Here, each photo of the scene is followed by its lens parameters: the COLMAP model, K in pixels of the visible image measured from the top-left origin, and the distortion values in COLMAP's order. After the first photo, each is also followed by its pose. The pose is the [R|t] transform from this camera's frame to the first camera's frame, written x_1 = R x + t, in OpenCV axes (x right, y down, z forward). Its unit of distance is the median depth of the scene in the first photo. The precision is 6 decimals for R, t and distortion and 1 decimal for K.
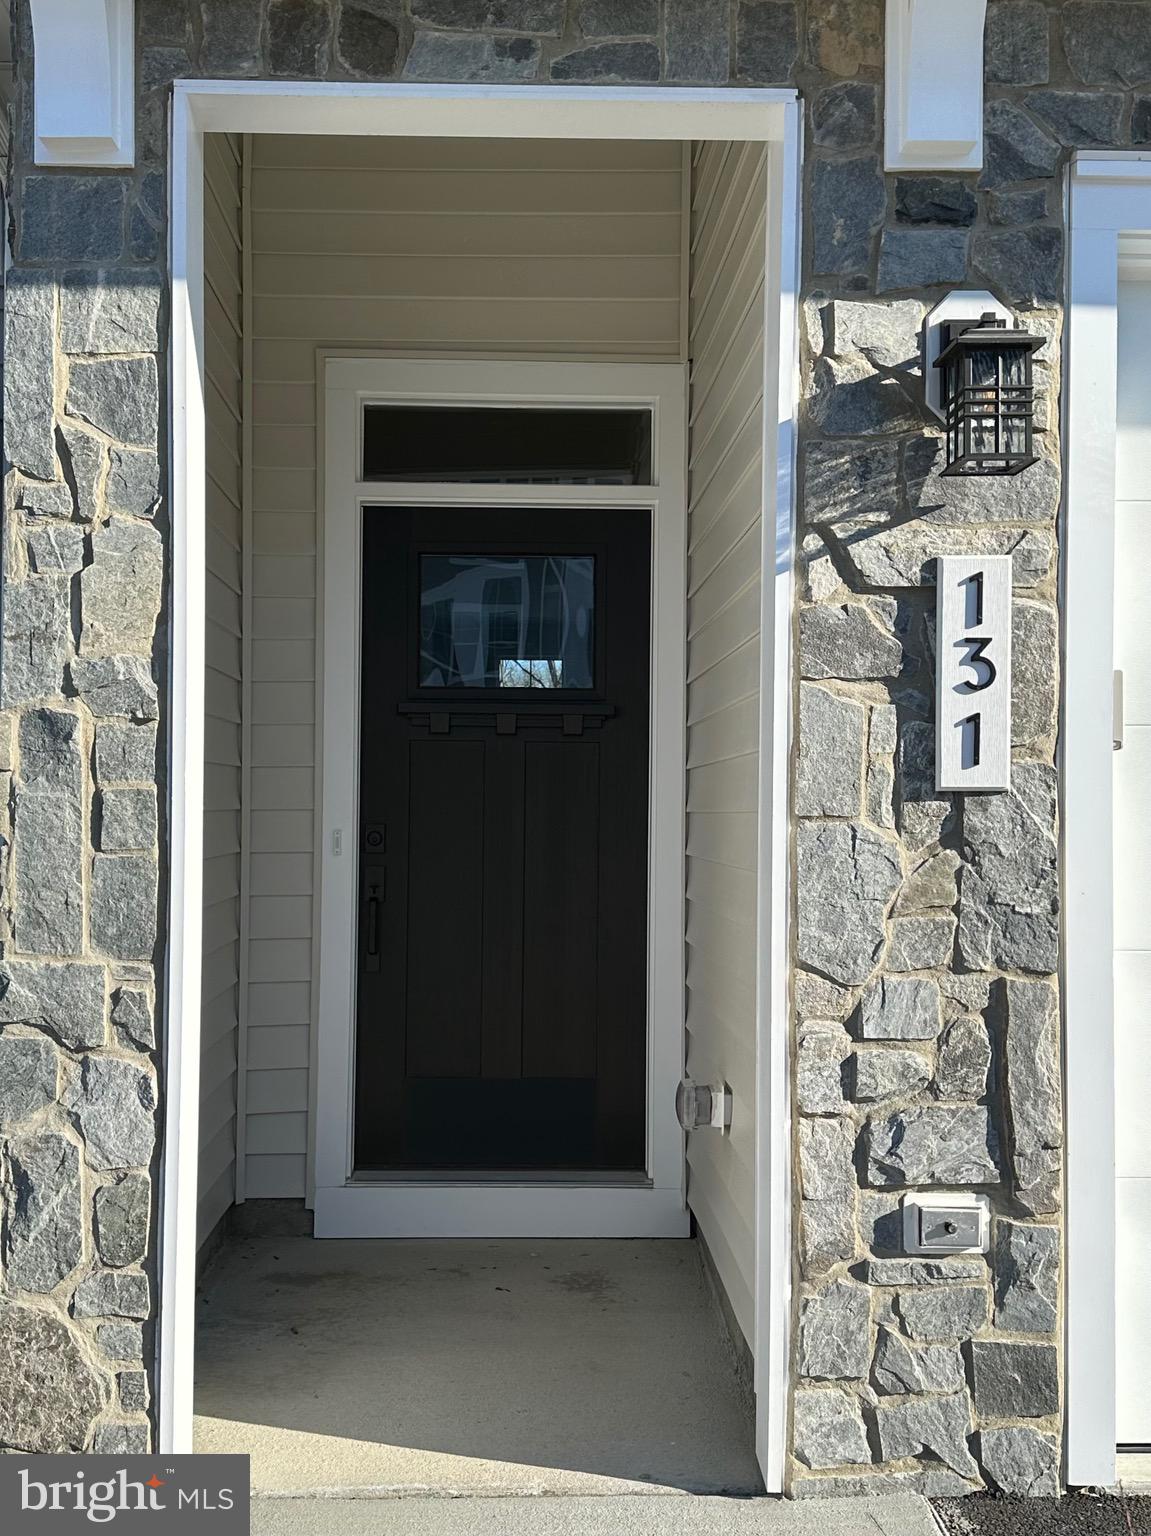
lens RADIAL K [[1478.5, 0, 575.5], [0, 1478.5, 768.0], [0, 0, 1]] dist [0.080299, -0.015593]
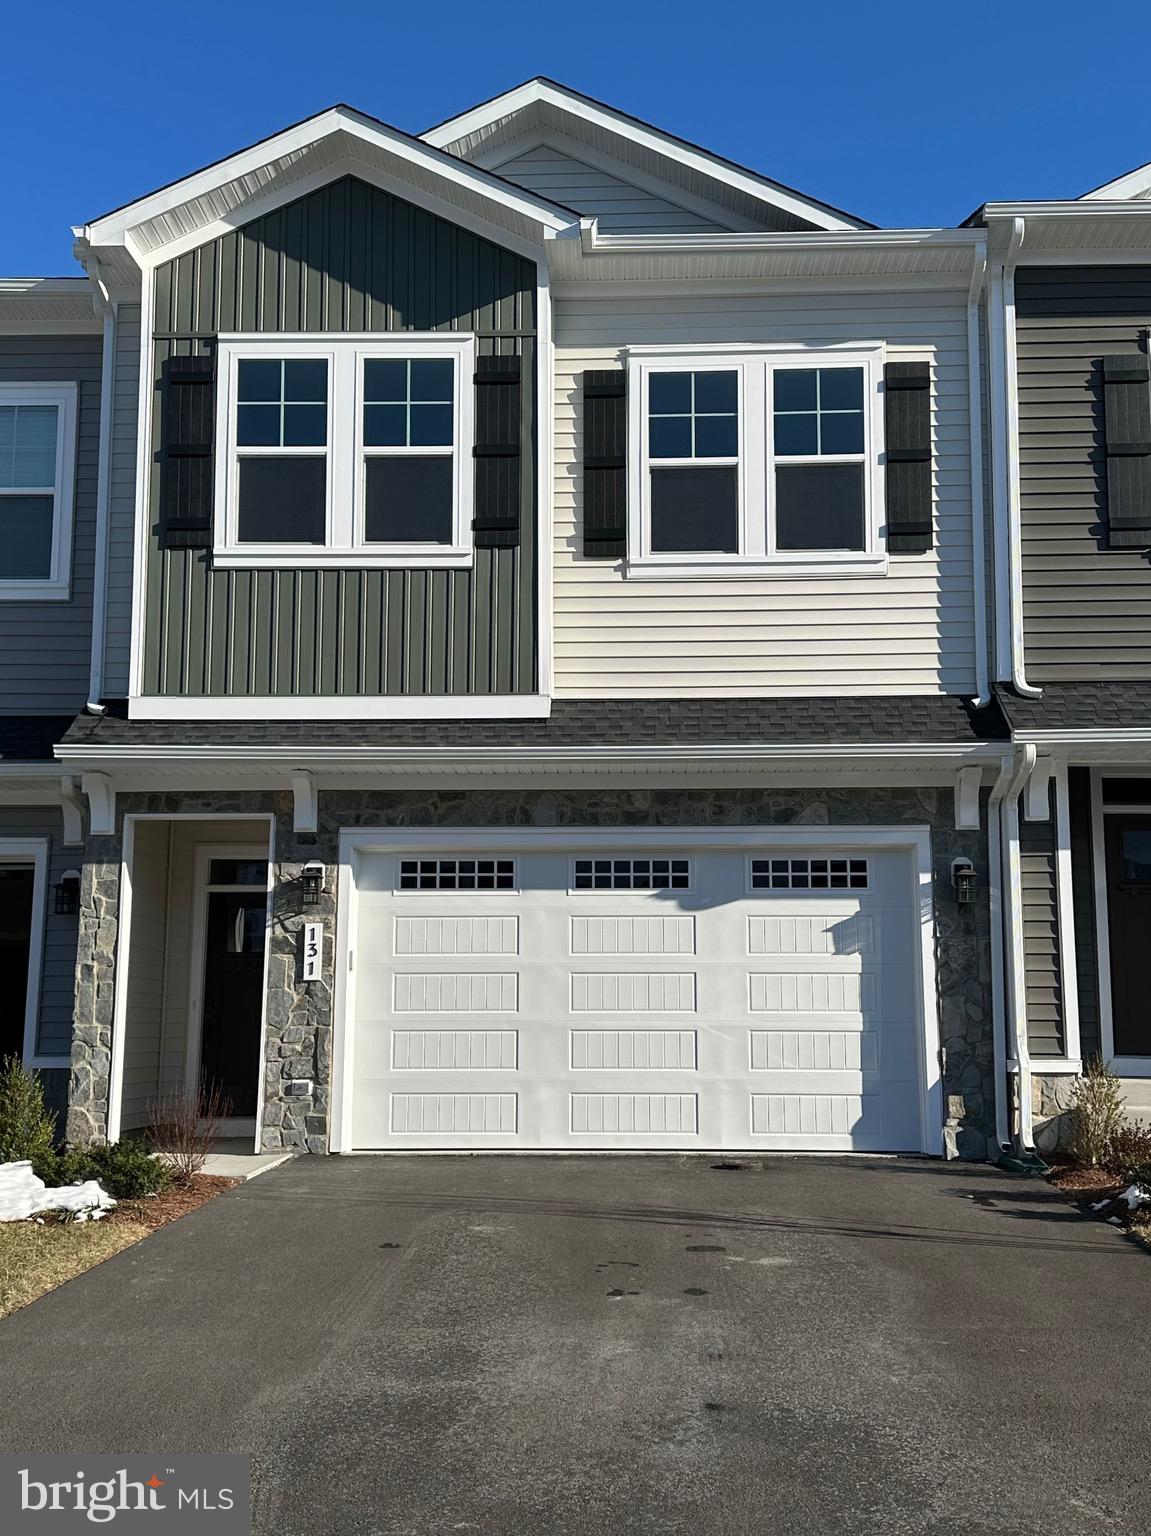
lens RADIAL K [[1578.1, 0, 575.5], [0, 1578.1, 768.0], [0, 0, 1]] dist [0.139920, -0.006453]
pose [[0.999579, -0.008088, -0.027850, 1.130345], [0.004524, 0.992054, -0.125732, -0.012975], [0.028645, 0.125553, 0.991673, -3.444115]]
